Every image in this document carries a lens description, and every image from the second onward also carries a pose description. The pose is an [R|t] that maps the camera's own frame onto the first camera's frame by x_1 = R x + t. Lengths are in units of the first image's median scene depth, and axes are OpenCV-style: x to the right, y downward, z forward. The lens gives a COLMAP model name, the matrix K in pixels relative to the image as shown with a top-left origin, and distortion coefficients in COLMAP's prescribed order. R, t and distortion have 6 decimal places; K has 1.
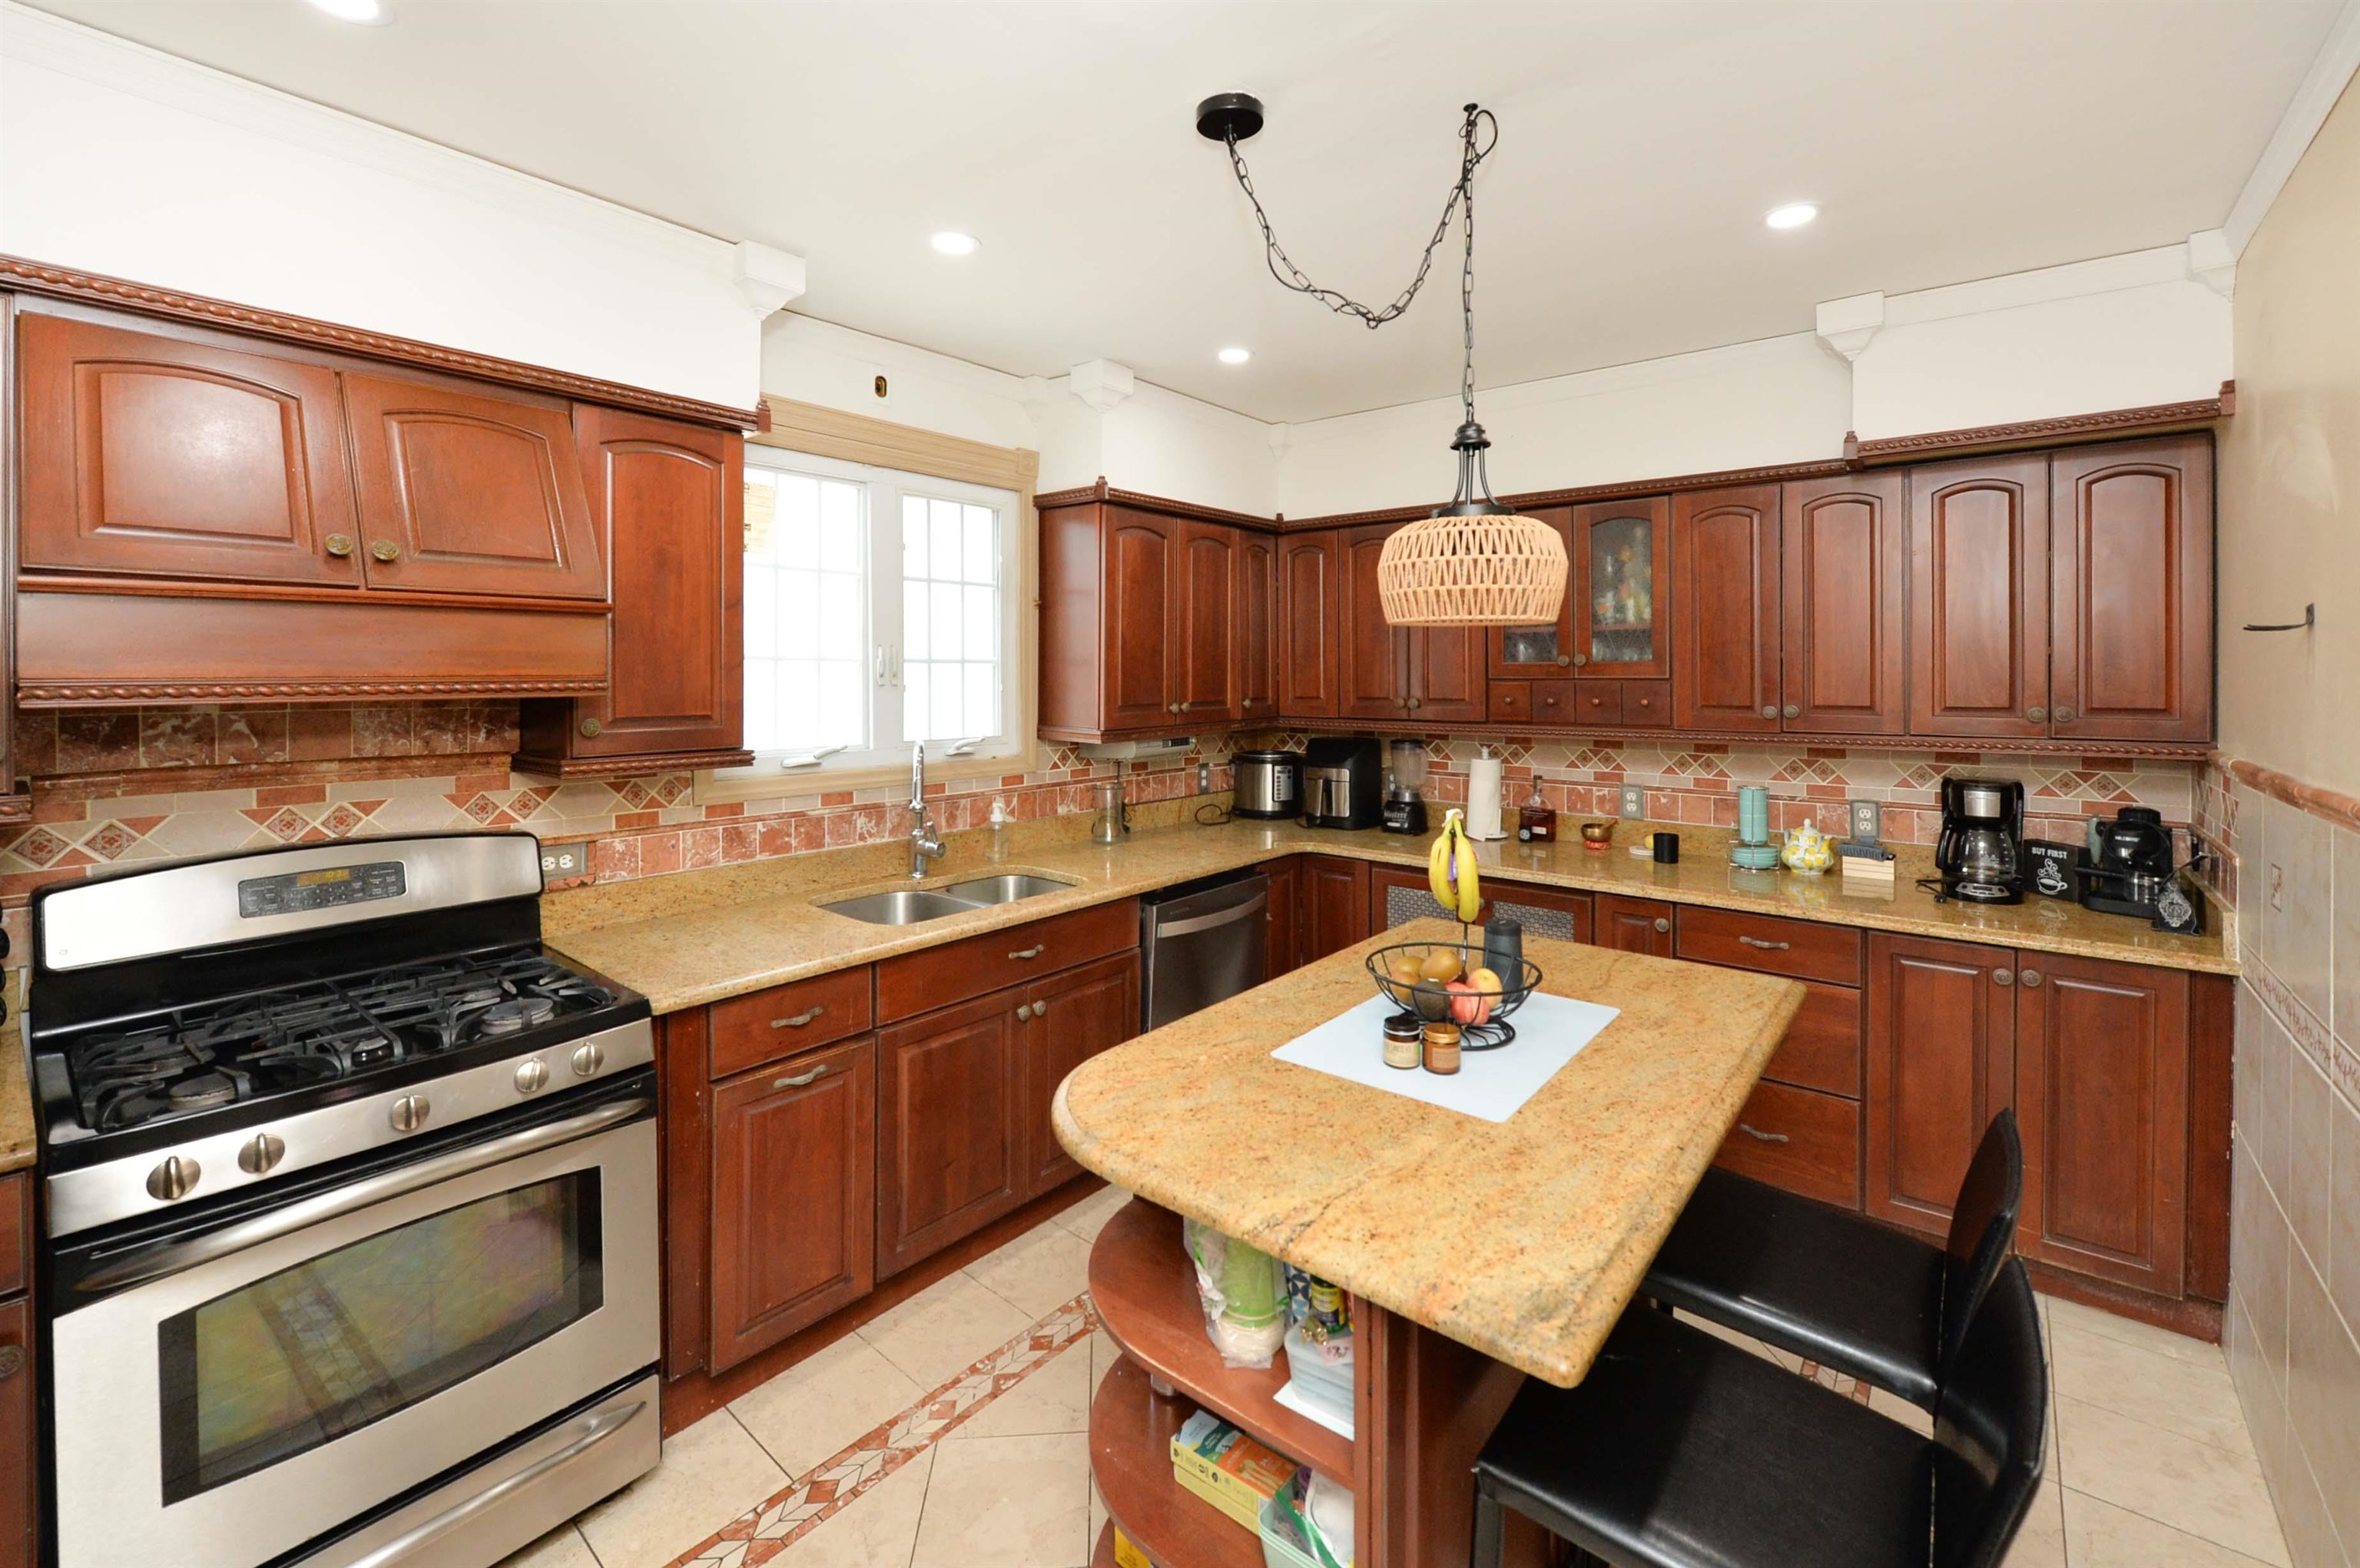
lens RADIAL K [[987.9, 0, 1104.5], [0, 987.9, 686.0], [0, 0, 1]] dist [-0.005930, -0.000559]
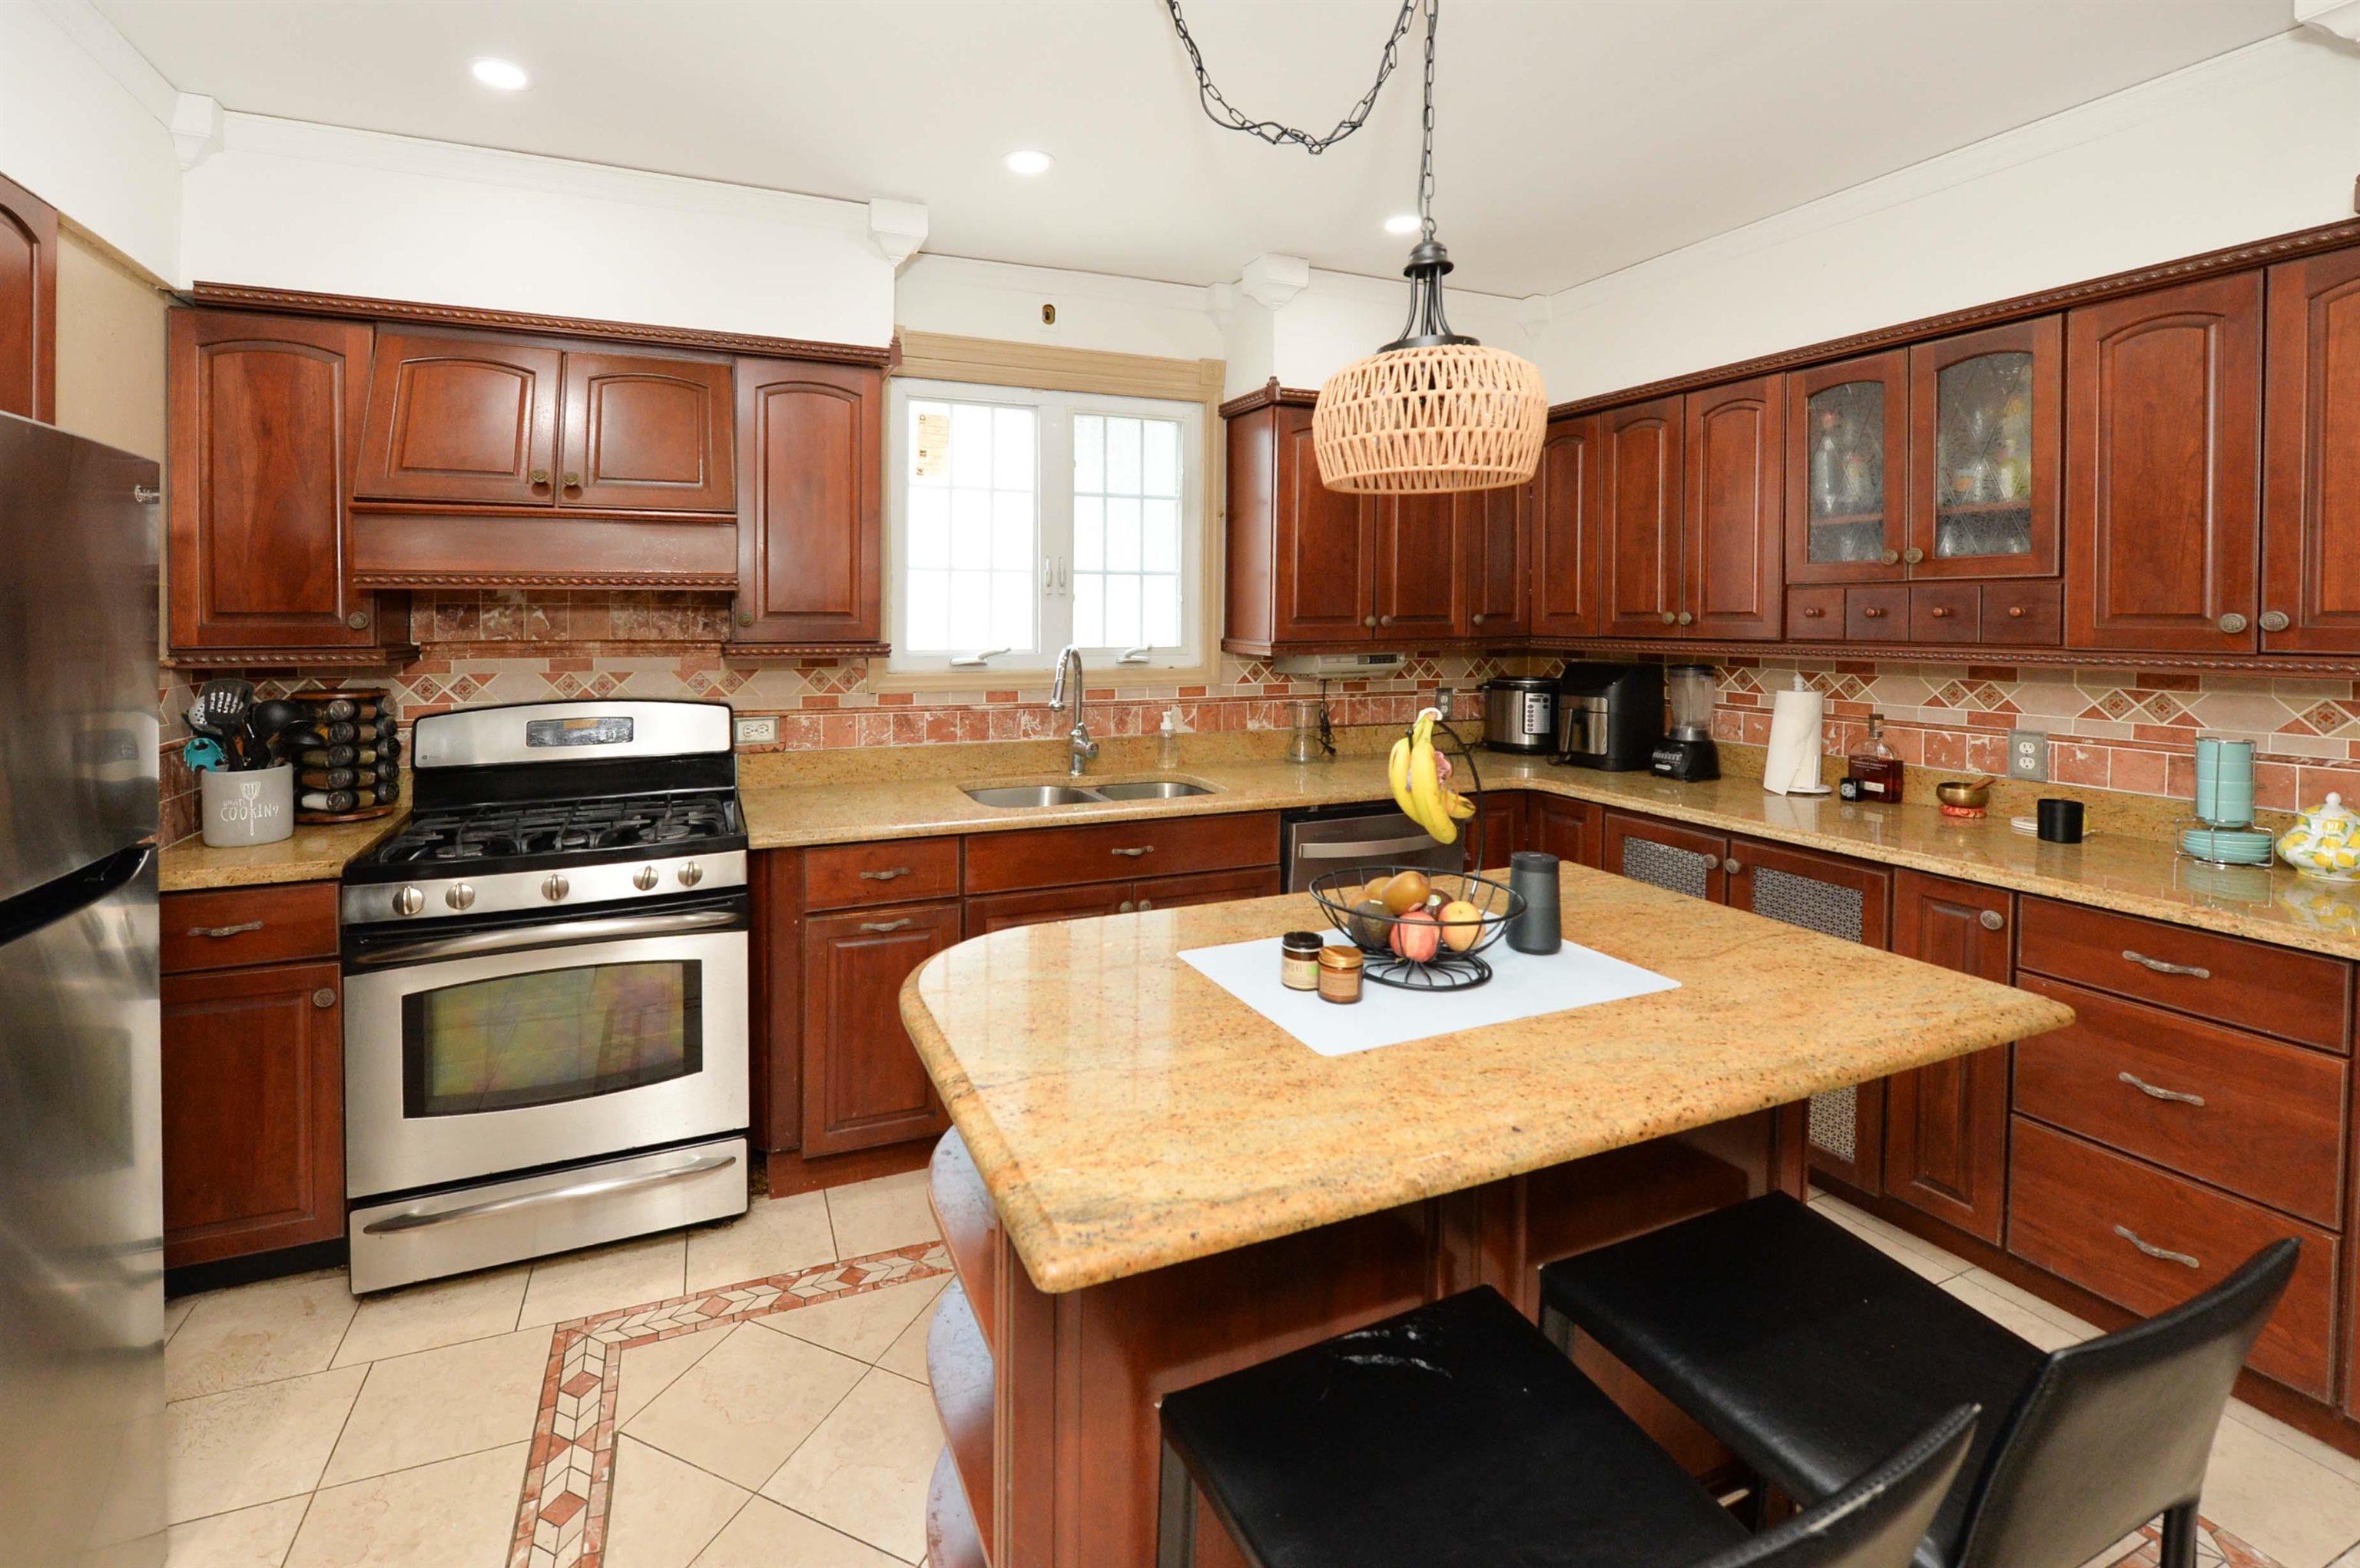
lens RADIAL K [[963.4, 0, 1045.1], [0, 963.4, 642.9], [0, 0, 1]] dist [-0.003907, -0.000735]
pose [[0.886539, 0.015677, -0.462389, 0.259449], [-0.007487, 0.999781, 0.019542, 0.032163], [0.462594, -0.013863, 0.886462, 0.069869]]
